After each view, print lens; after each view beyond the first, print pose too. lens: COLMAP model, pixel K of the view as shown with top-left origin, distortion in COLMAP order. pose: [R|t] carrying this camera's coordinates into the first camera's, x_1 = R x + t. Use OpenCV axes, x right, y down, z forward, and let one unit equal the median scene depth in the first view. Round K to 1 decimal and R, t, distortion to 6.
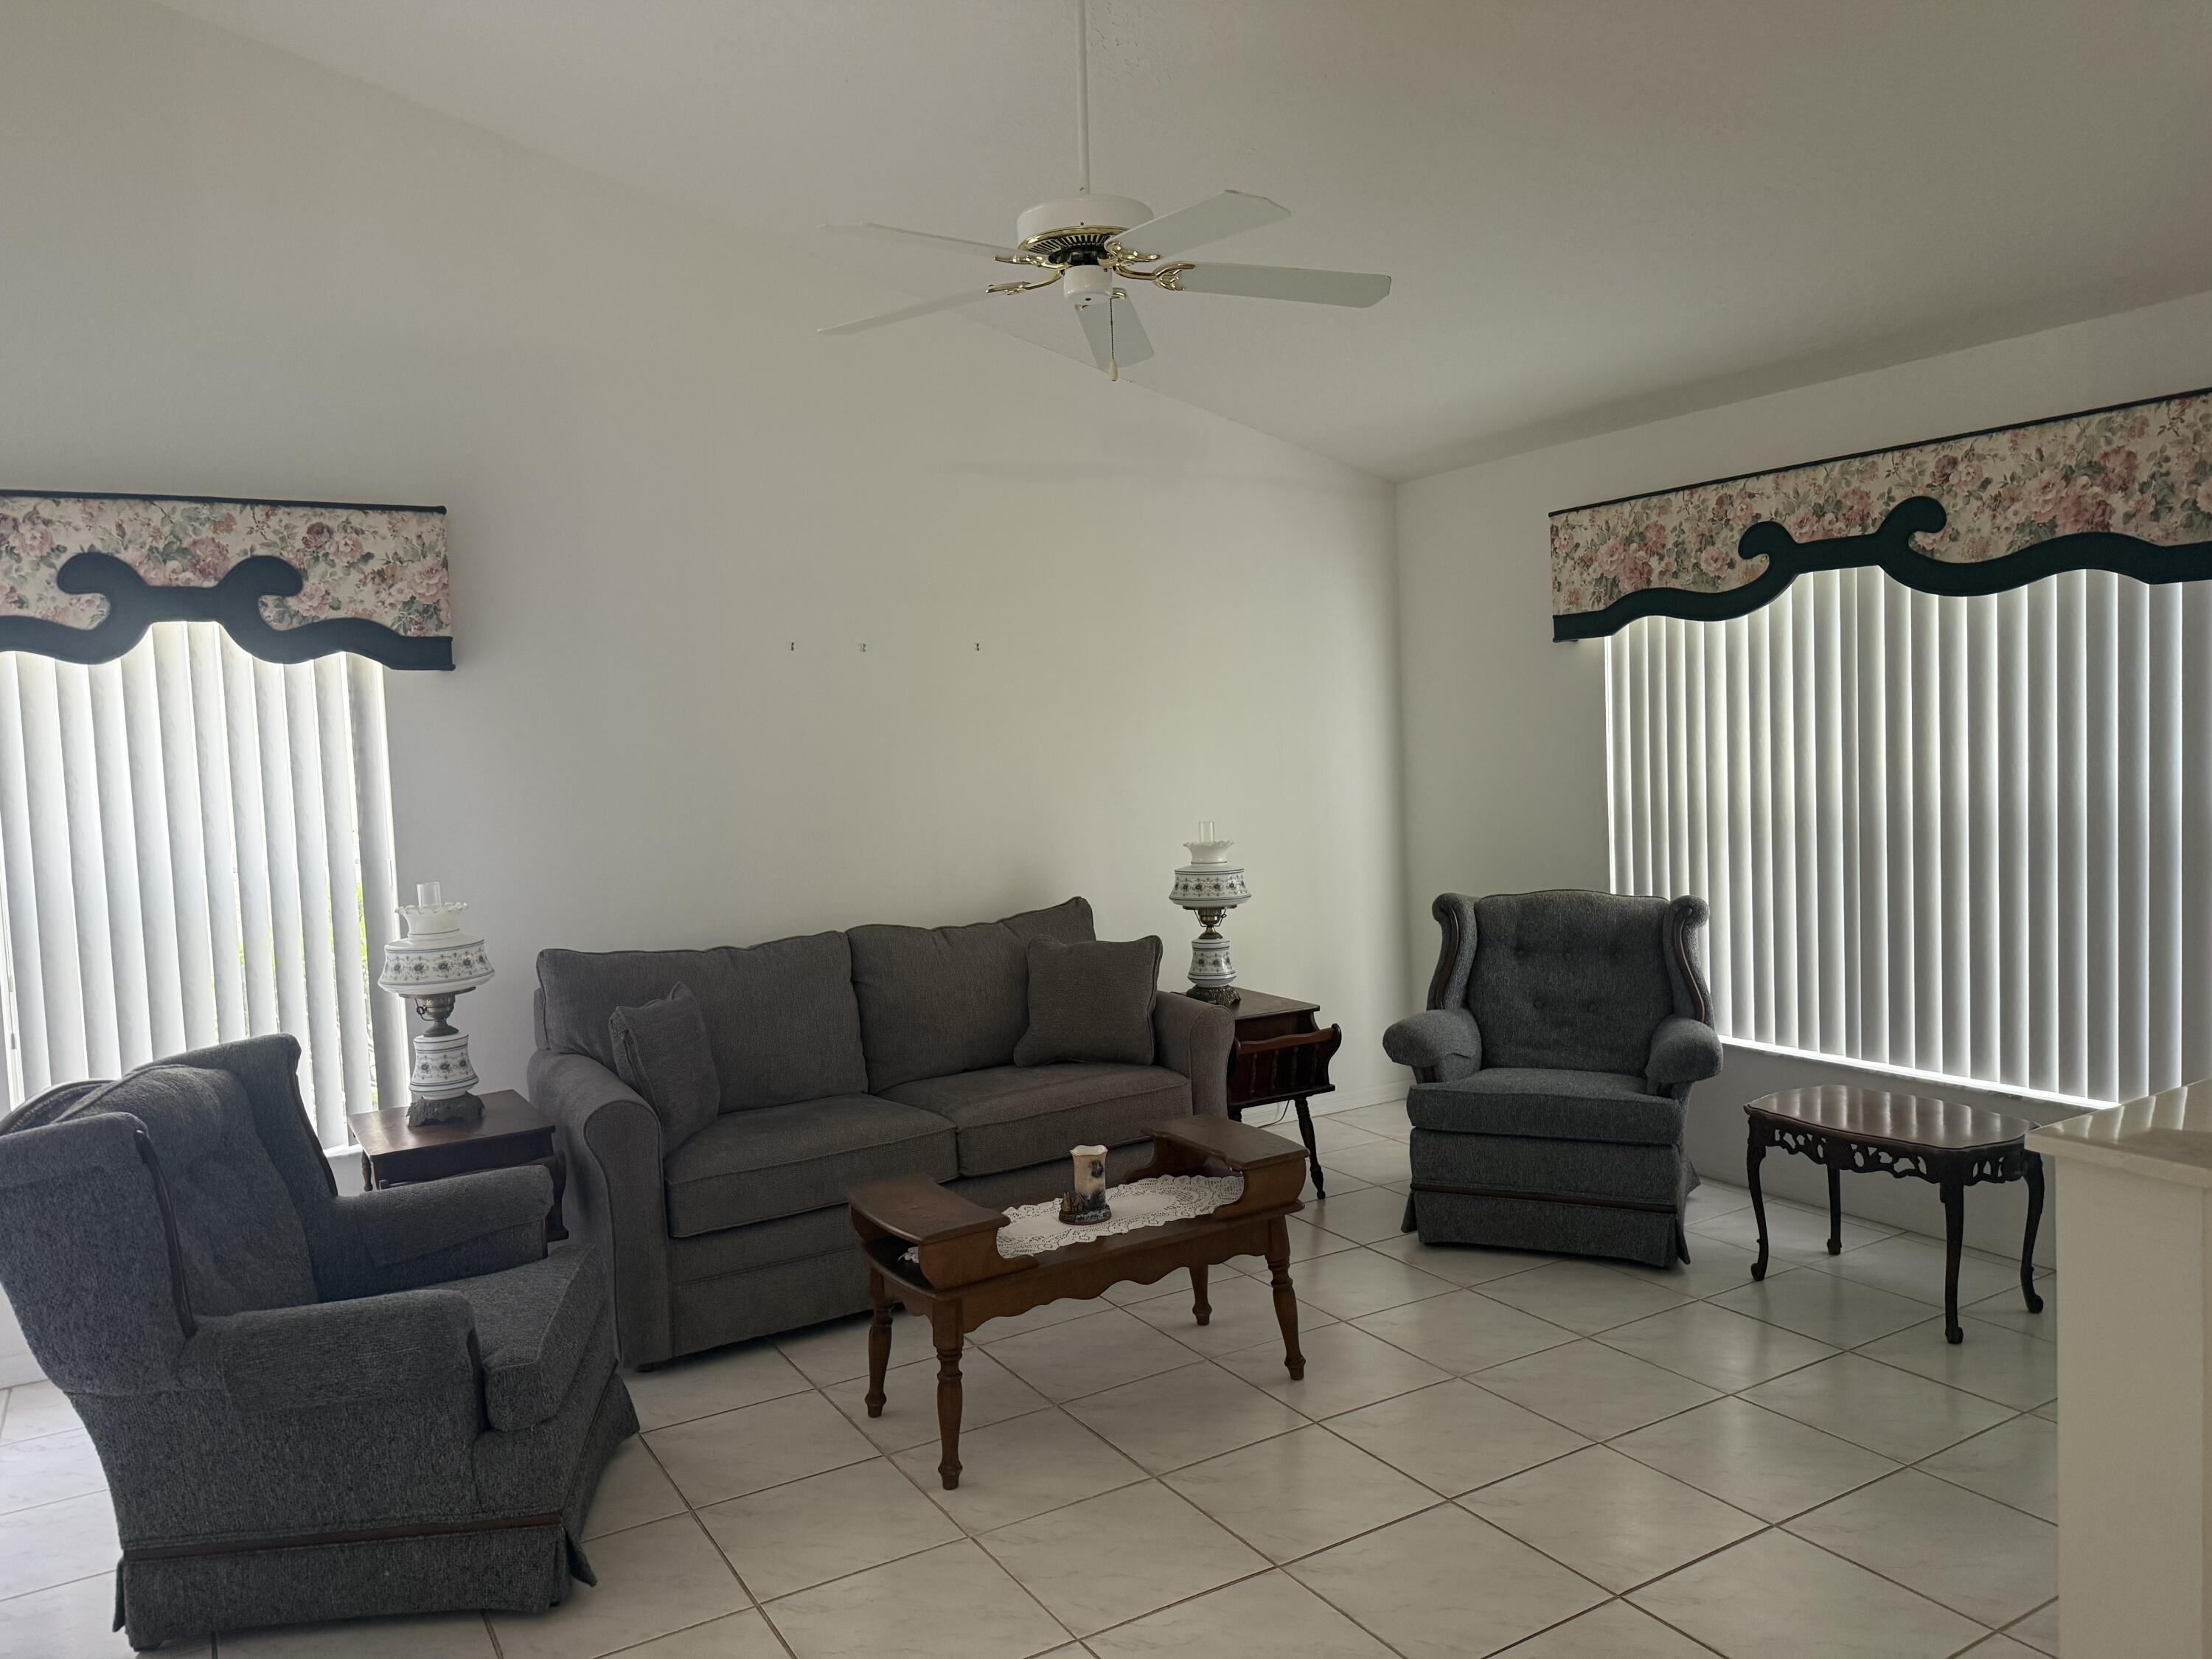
lens RADIAL K [[1540.8, 0, 1115.9], [0, 1540.8, 824.8], [0, 0, 1]] dist [0.052107, -0.061724]
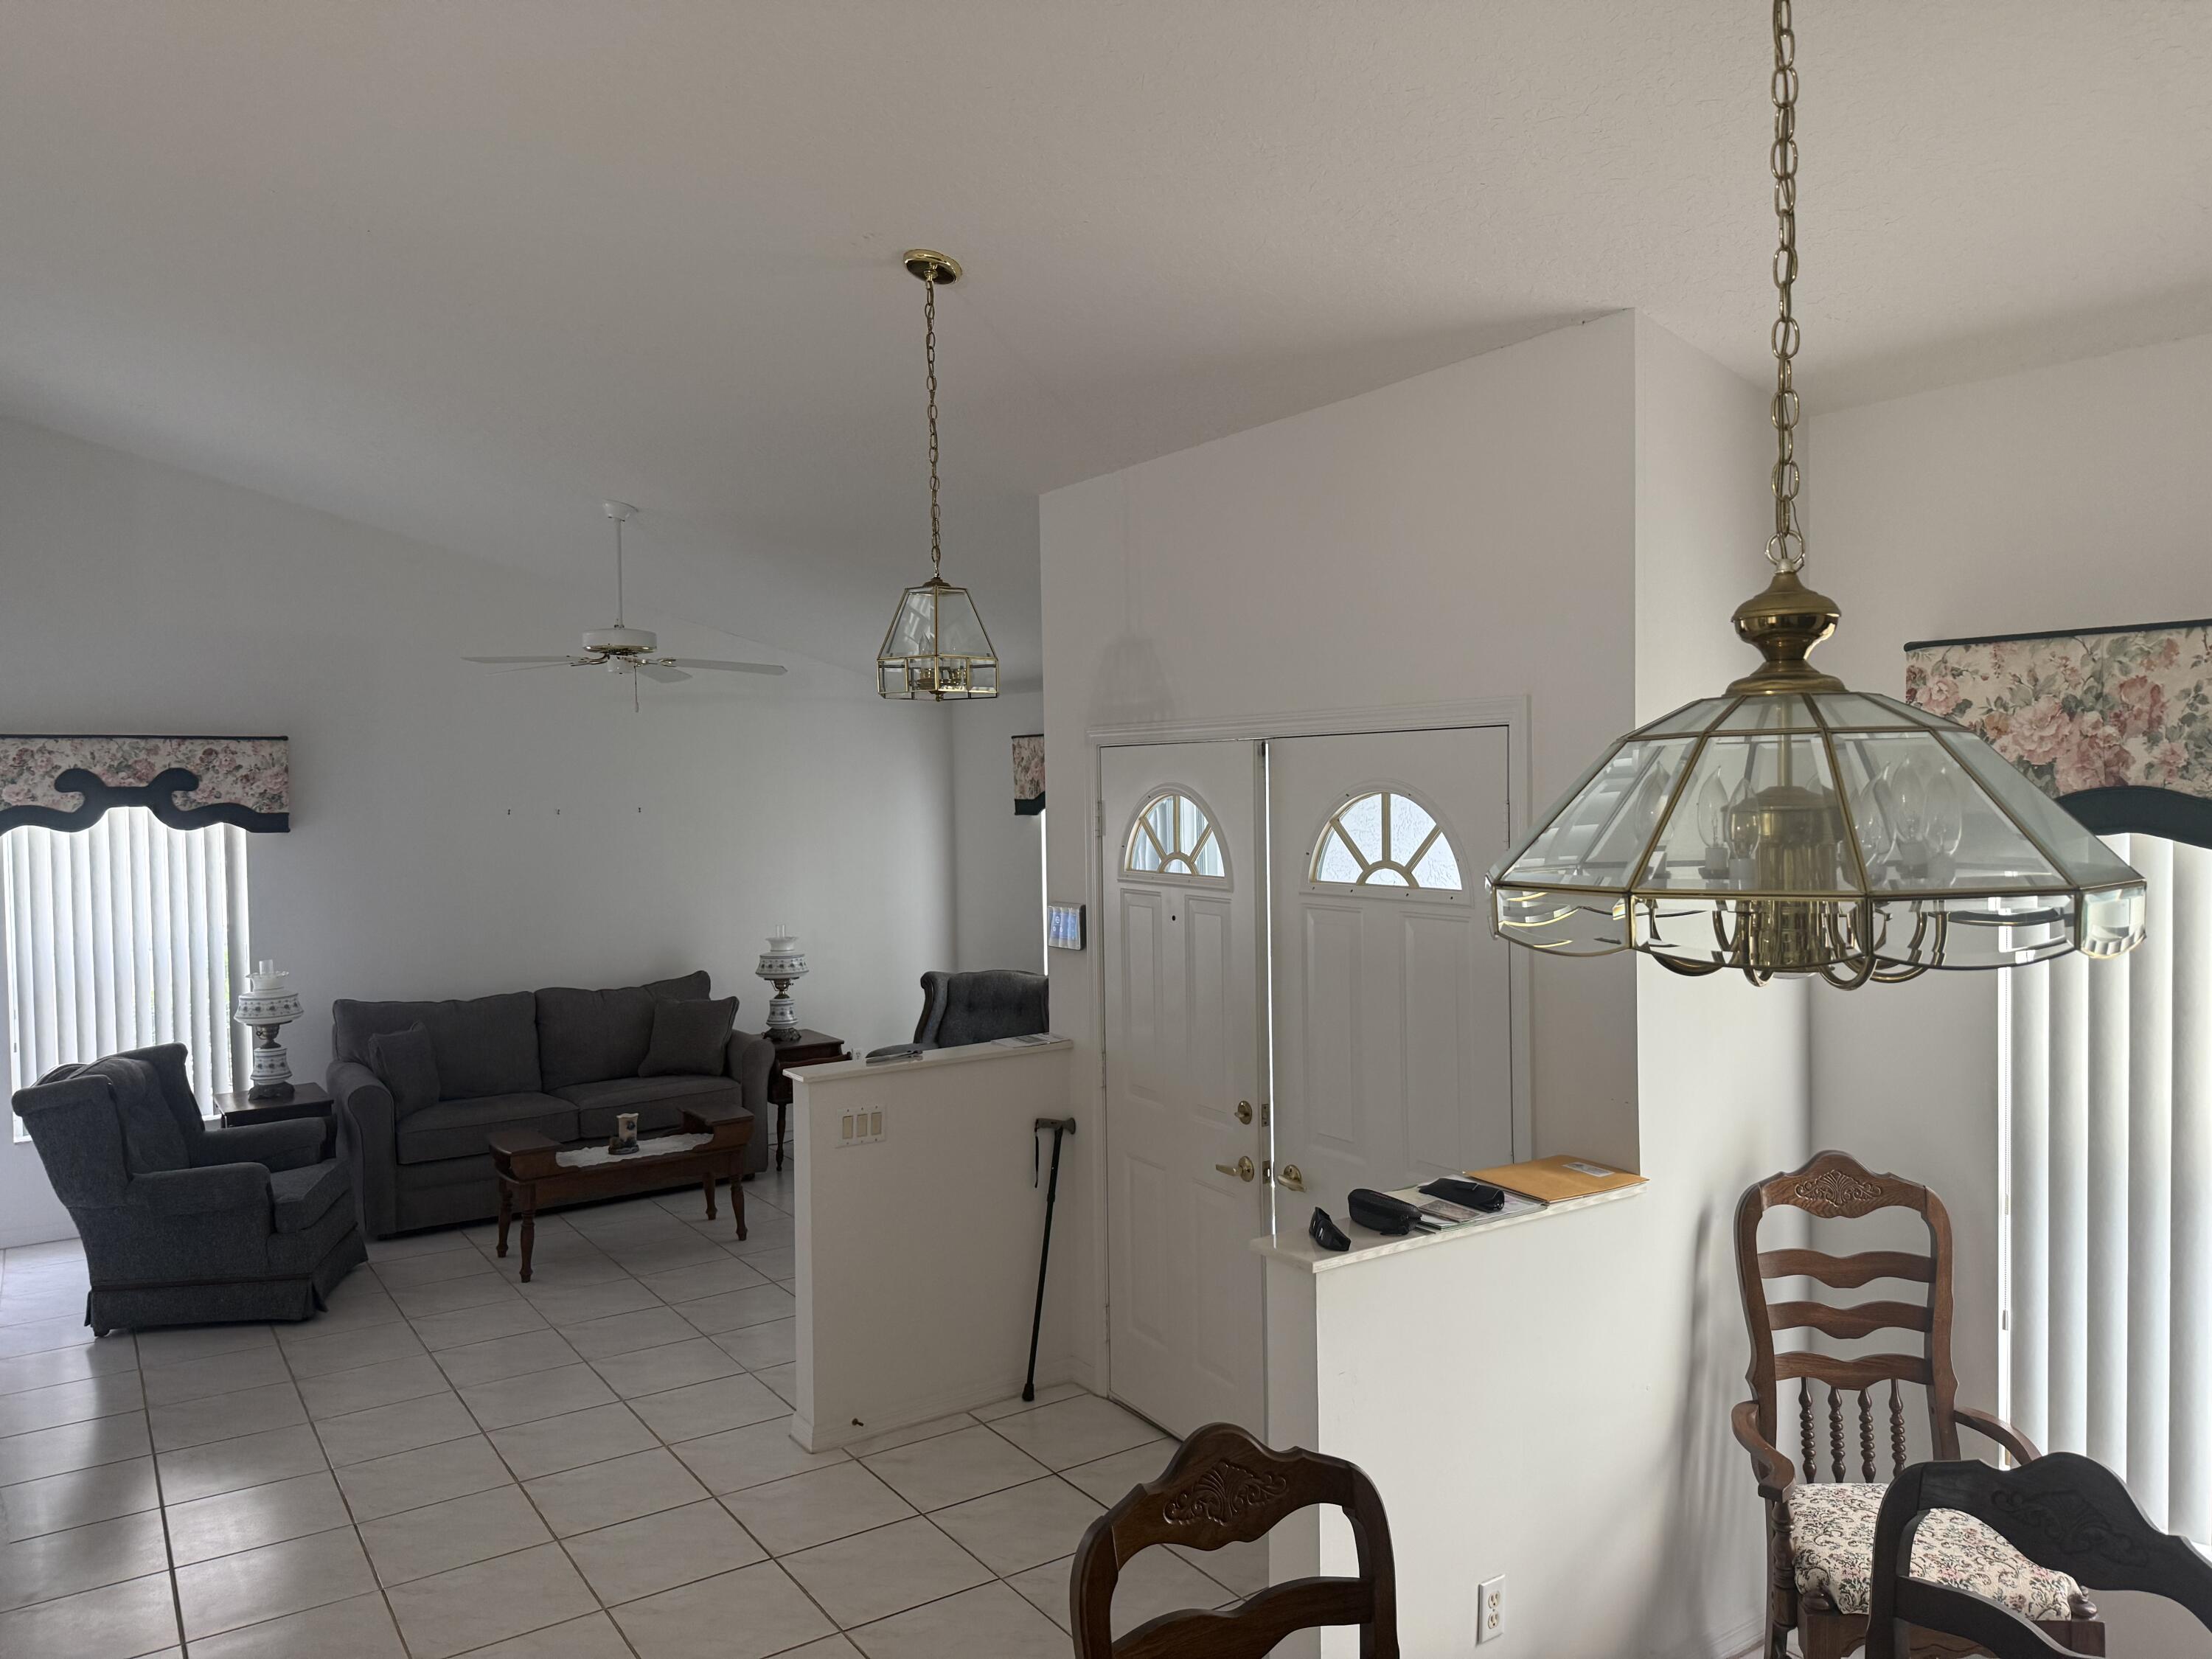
lens RADIAL K [[1507.2, 0, 1101.9], [0, 1507.2, 842.0], [0, 0, 1]] dist [0.063236, -0.069884]
pose [[0.998085, 0.024715, 0.056707, 0.386610], [-0.023271, 0.999391, -0.025990, -0.071535], [-0.057315, 0.024620, 0.998053, -0.754467]]
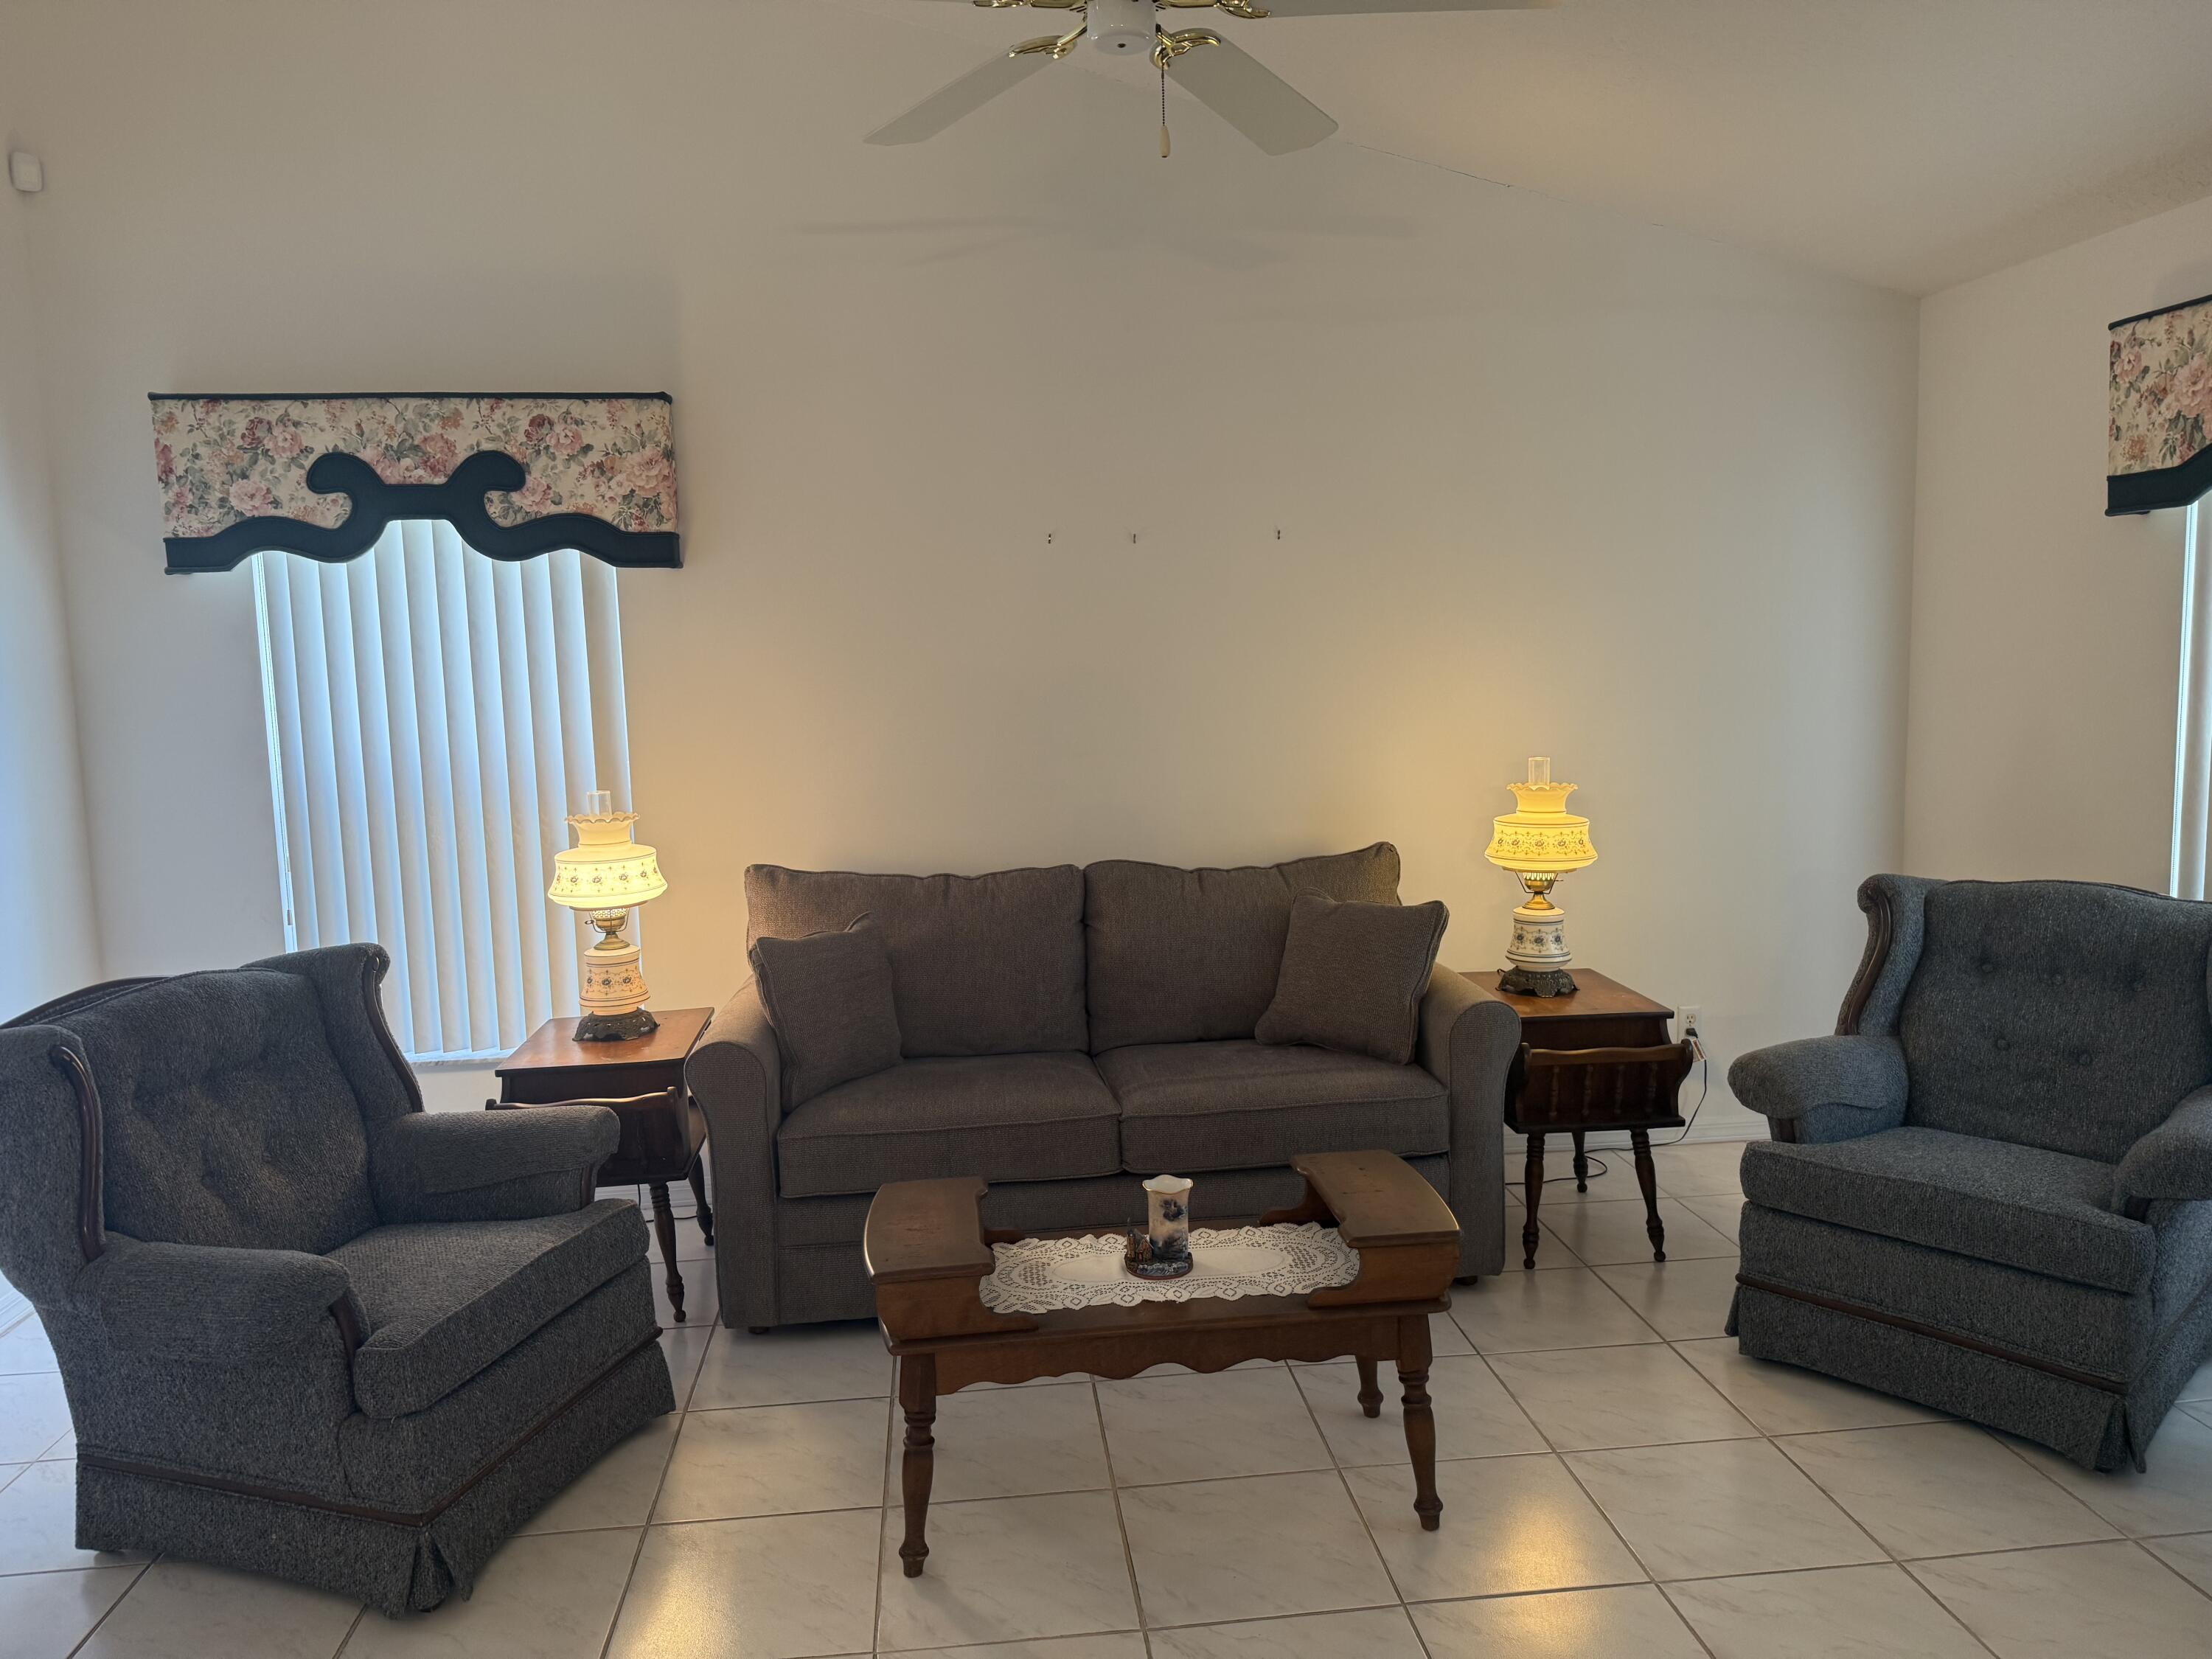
lens RADIAL K [[1542.4, 0, 1120.6], [0, 1542.4, 830.7], [0, 0, 1]] dist [0.052704, -0.075103]
pose [[0.909928, 0.066643, -0.409376, 0.240599], [-0.035588, 0.995912, 0.083024, -0.028875], [0.413236, -0.060977, 0.908580, 0.255745]]
